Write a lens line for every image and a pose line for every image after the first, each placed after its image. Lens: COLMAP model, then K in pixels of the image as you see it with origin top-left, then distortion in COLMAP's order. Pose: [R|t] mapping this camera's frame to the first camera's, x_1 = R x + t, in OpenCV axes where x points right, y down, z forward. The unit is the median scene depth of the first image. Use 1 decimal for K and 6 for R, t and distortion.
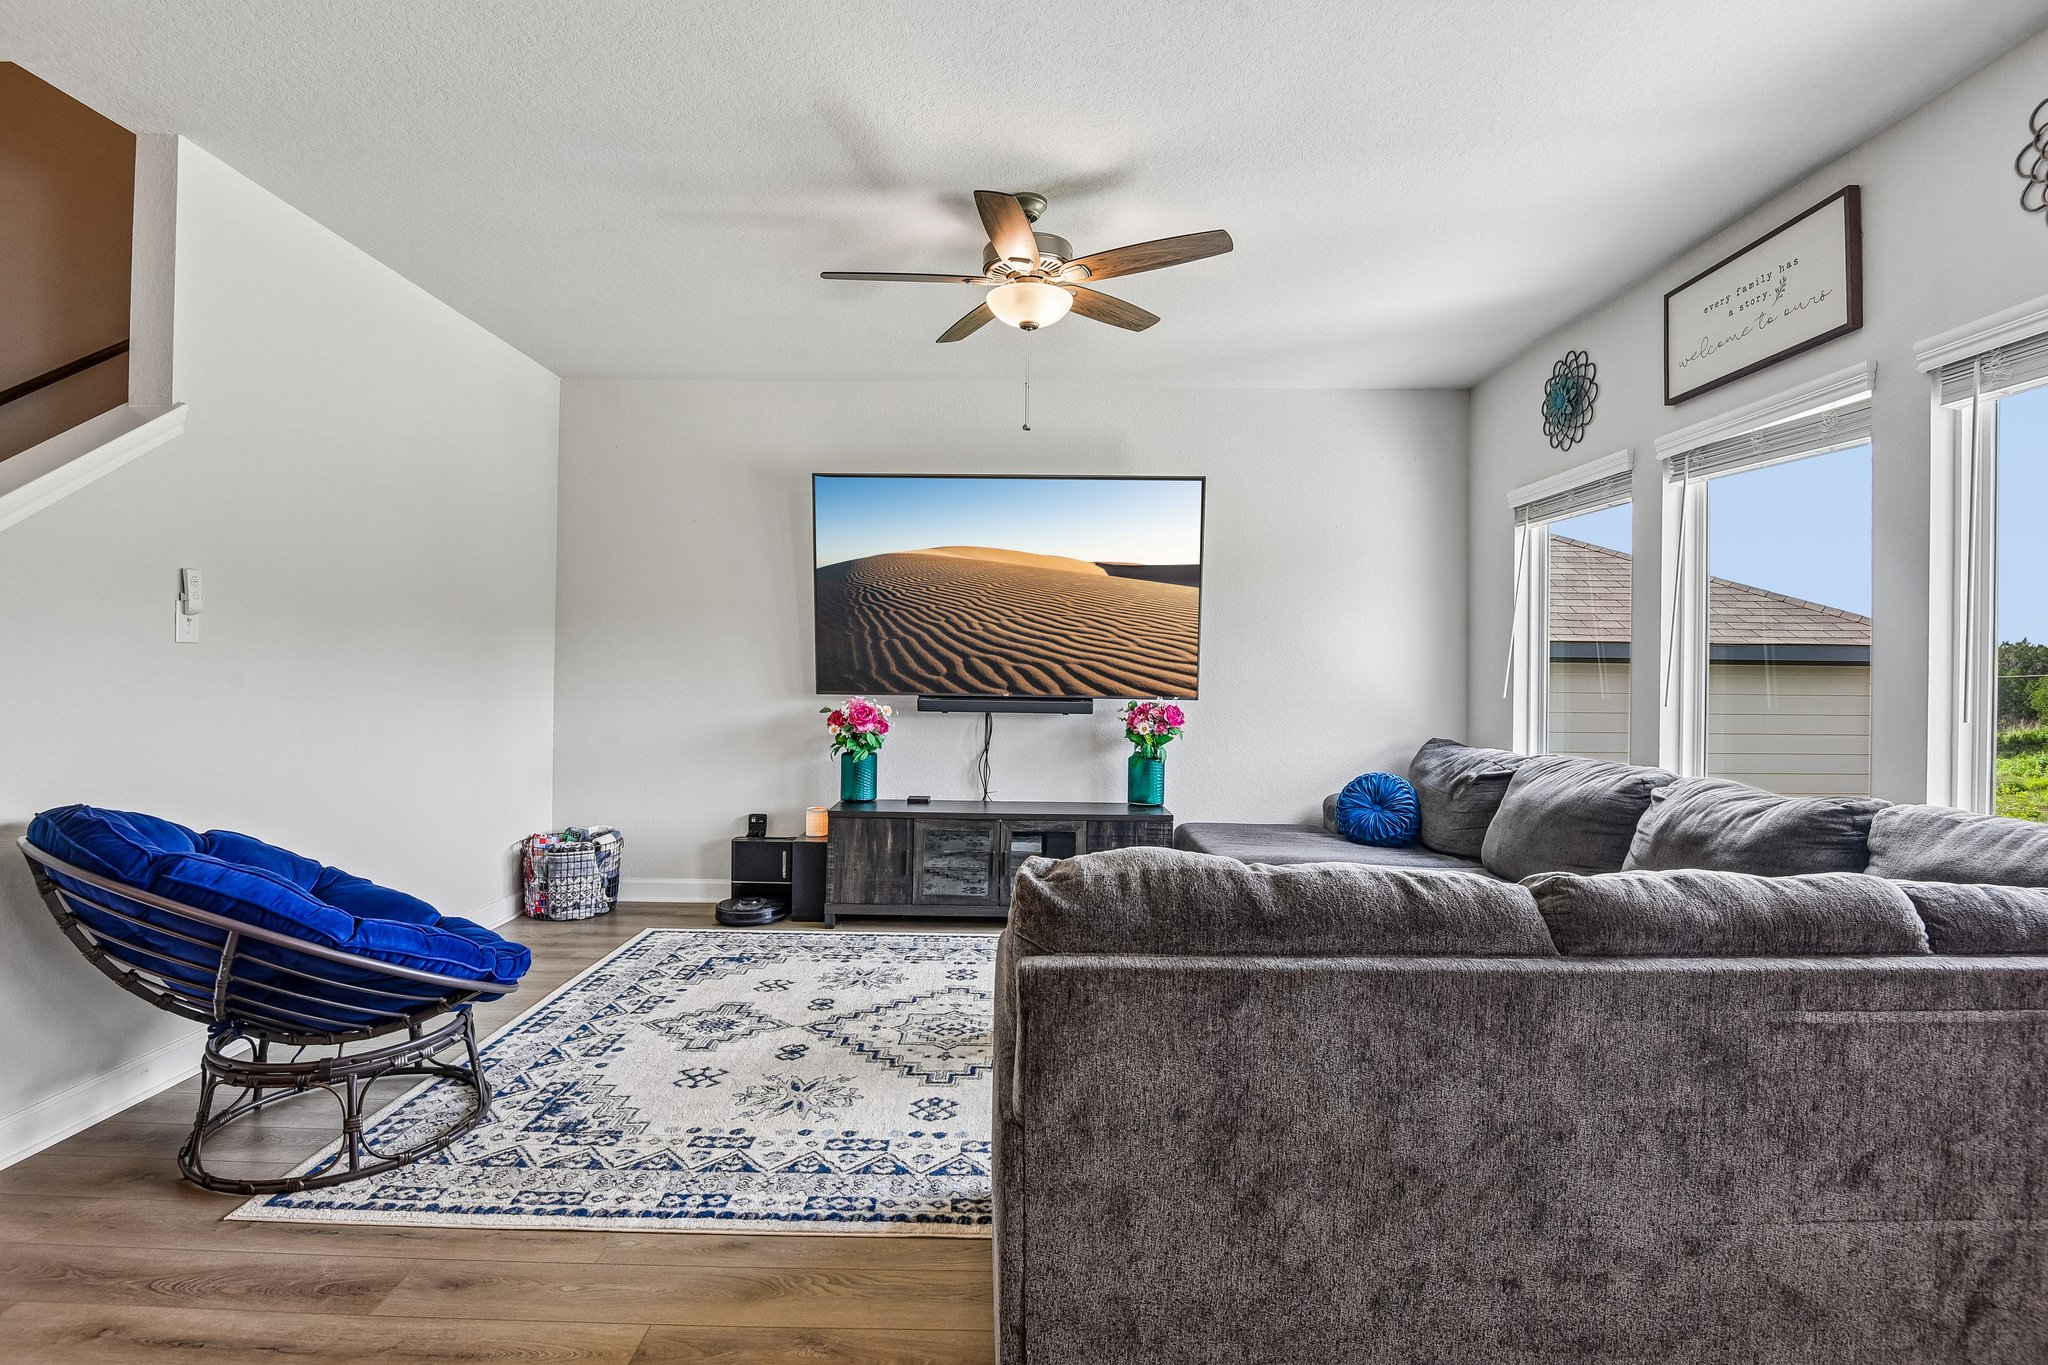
lens RADIAL K [[988.6, 0, 1025.7], [0, 988.6, 639.8], [0, 0, 1]] dist [-0.001993, -0.000828]
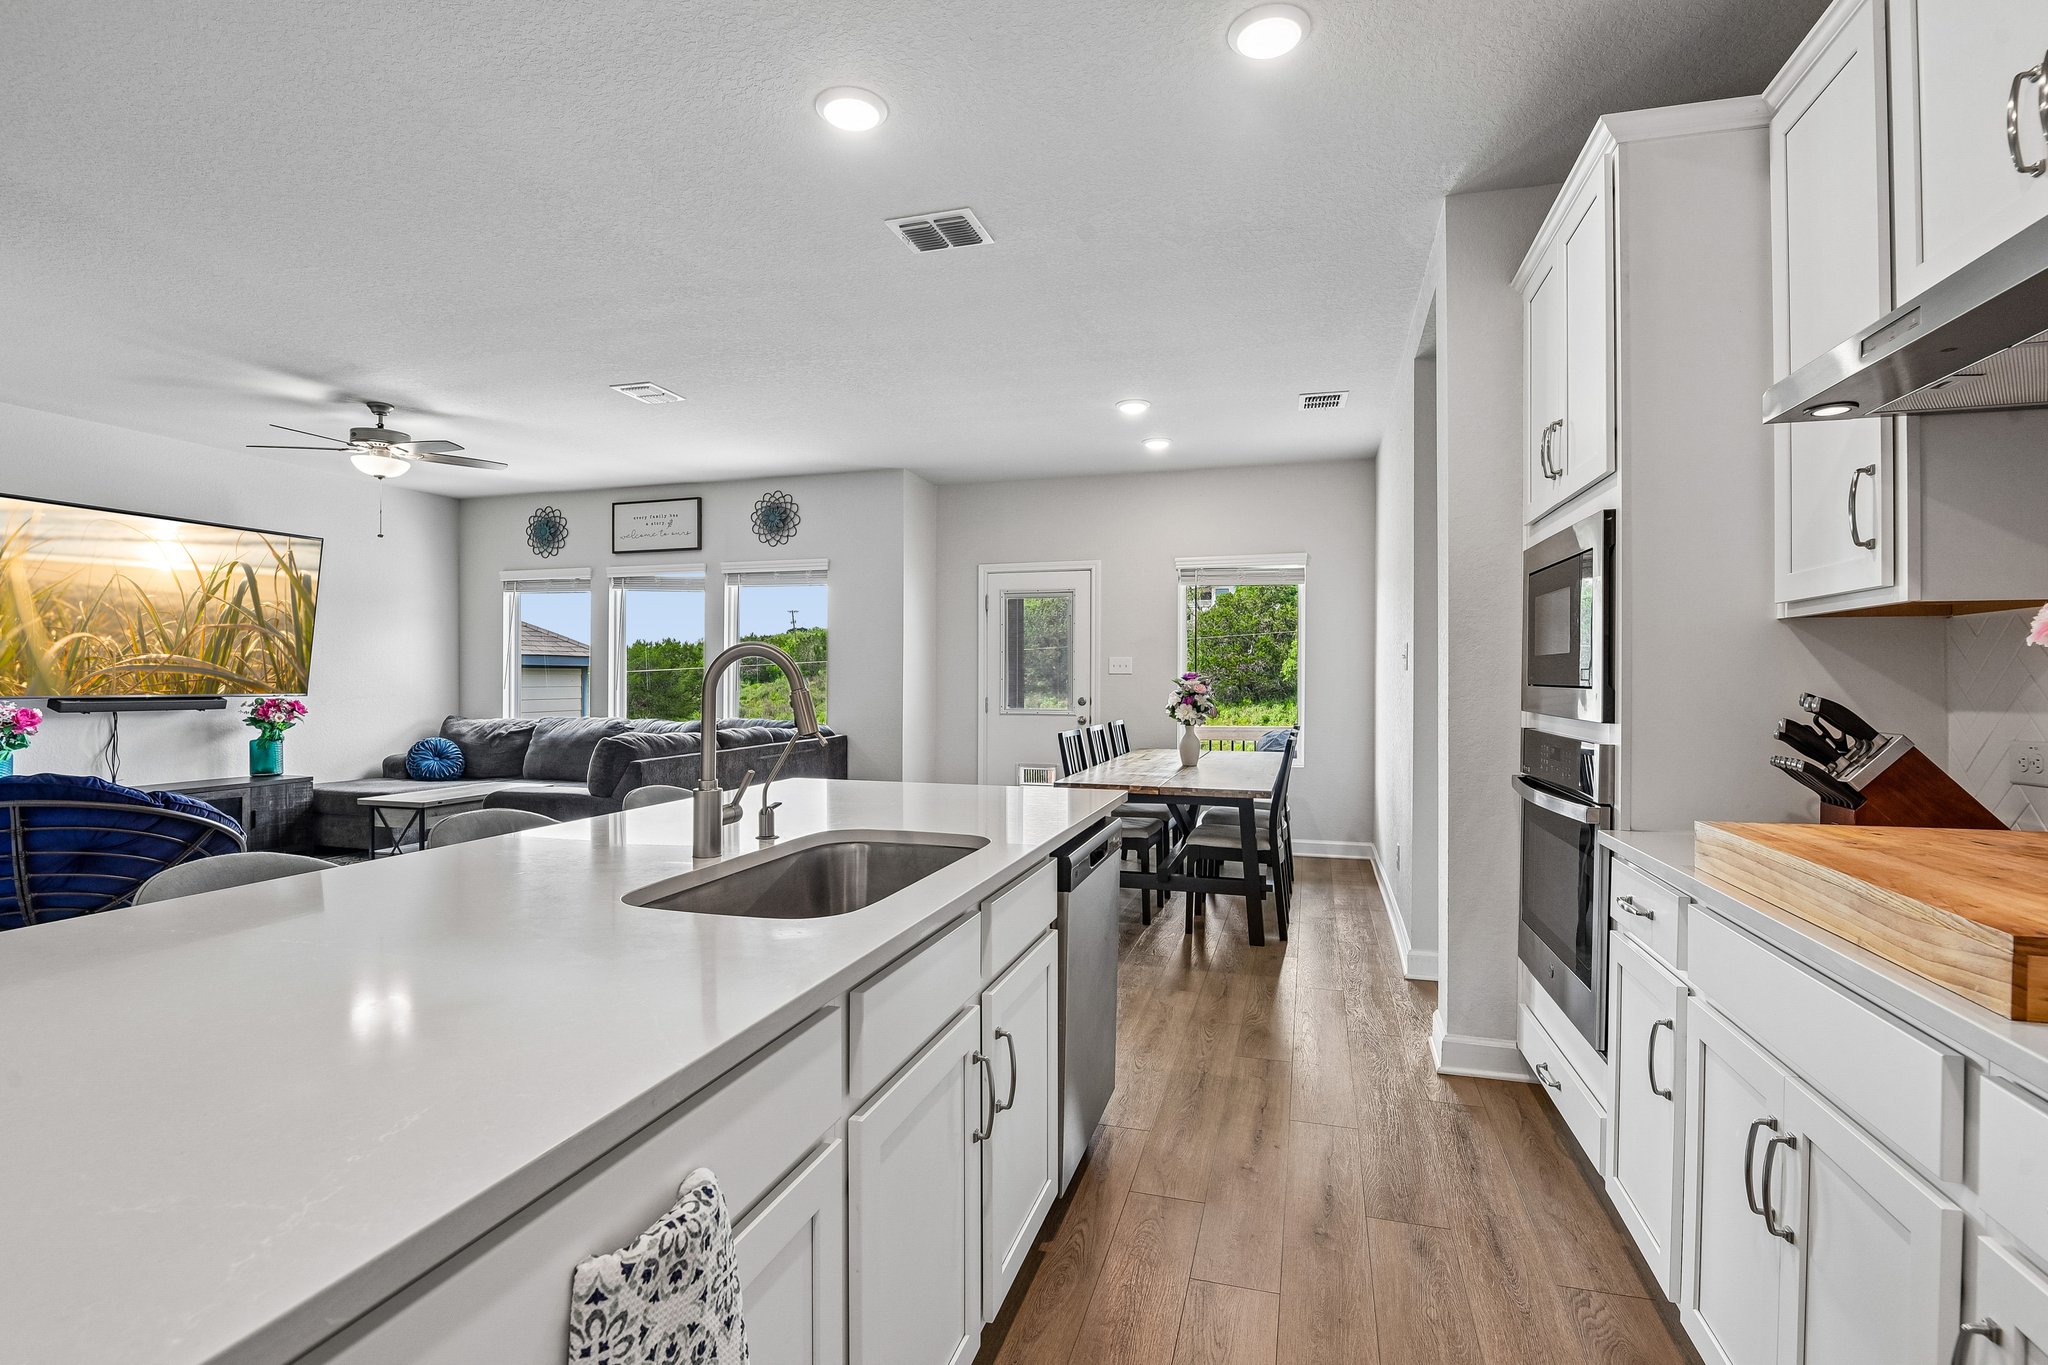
lens RADIAL K [[978.5, 0, 1016.9], [0, 978.5, 690.1], [0, 0, 1]] dist [-0.000127, -0.013036]
pose [[0.302001, -0.019038, 0.953117, -0.916474], [-0.028658, 0.999167, 0.029039, -0.018730], [-0.952877, -0.036084, 0.301204, -0.413456]]
